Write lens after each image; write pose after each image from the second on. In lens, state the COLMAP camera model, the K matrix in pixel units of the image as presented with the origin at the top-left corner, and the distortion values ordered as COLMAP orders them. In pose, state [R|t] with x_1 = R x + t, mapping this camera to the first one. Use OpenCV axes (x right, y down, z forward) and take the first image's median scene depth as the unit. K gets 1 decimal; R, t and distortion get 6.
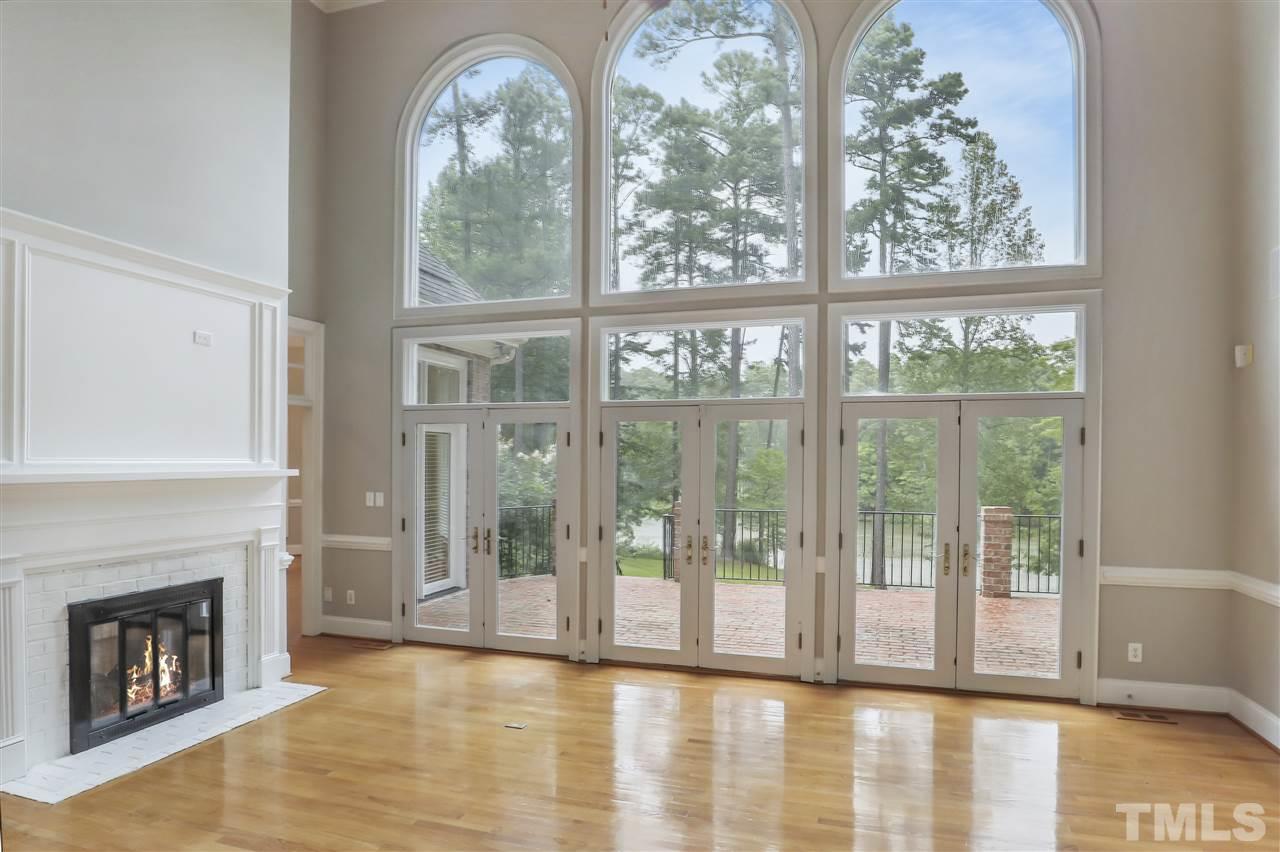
lens RADIAL K [[756.8, 0, 647.5], [0, 756.8, 431.3], [0, 0, 1]] dist [-0.001718, 0.000559]
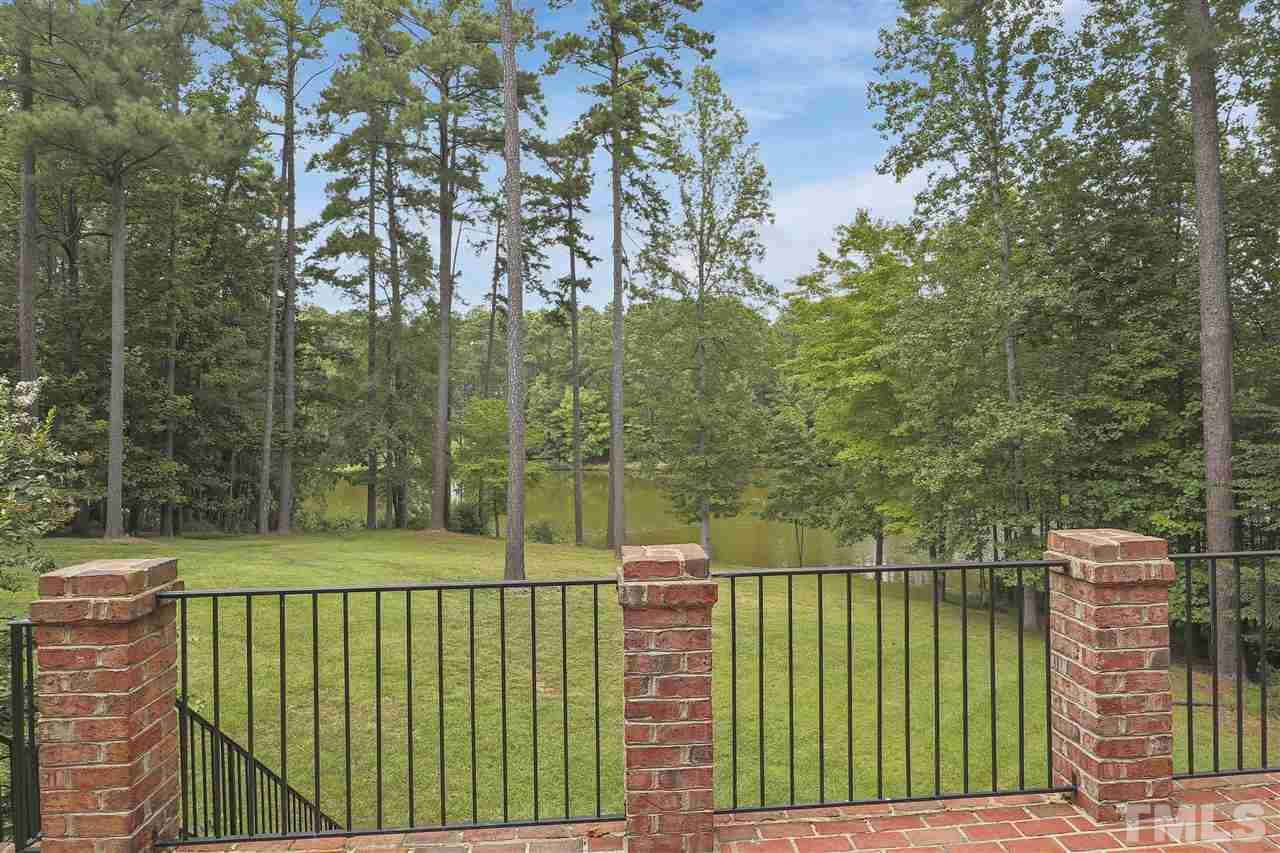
lens RADIAL K [[756.8, 0, 647.5], [0, 756.8, 431.8], [0, 0, 1]] dist [-0.001718, 0.000559]
pose [[0.929605, -0.026580, 0.367598, 0.009410], [-0.000583, 0.997289, 0.073584, 0.000354], [-0.368557, -0.068618, 0.927069, 0.118224]]
